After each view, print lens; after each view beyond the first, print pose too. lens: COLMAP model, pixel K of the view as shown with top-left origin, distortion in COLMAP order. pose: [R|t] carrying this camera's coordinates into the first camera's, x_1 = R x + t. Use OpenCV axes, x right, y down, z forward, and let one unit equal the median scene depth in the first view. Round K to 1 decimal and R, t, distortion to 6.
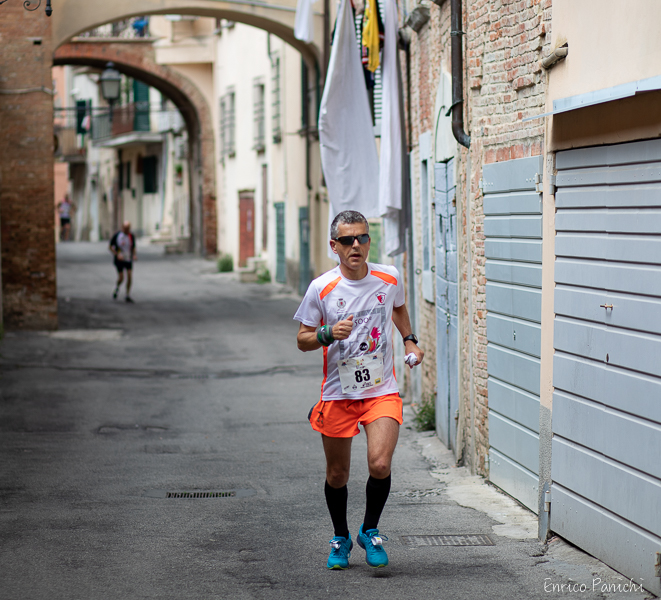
lens RADIAL K [[2691.5, 0, 330.5], [0, 2691.5, 300.0], [0, 0, 1]] dist [-0.274319, 2.684538]
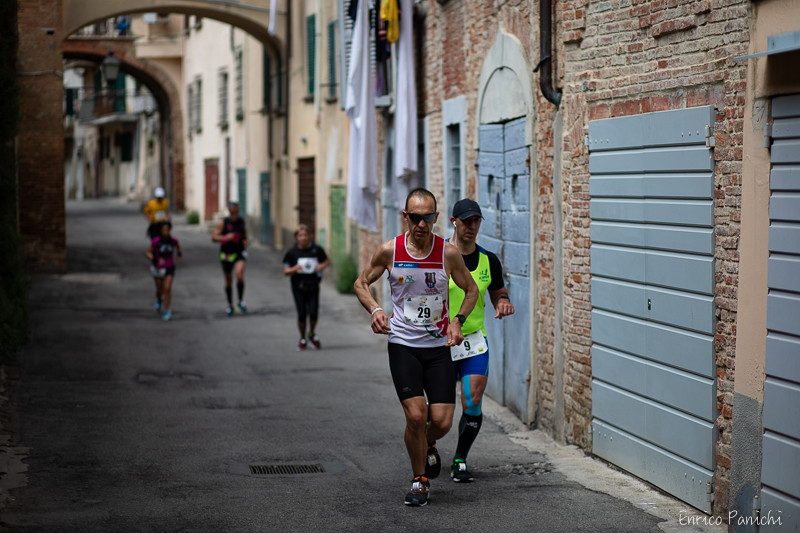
lens RADIAL K [[1953.0, 0, 400.0], [0, 1953.0, 266.5], [0, 0, 1]] dist [-0.039640, -1.797857]
pose [[0.996510, 0.001973, 0.083454, -0.026264], [-0.002970, 0.999926, 0.011818, -0.002717], [-0.083425, -0.012024, 0.996442, 0.124960]]
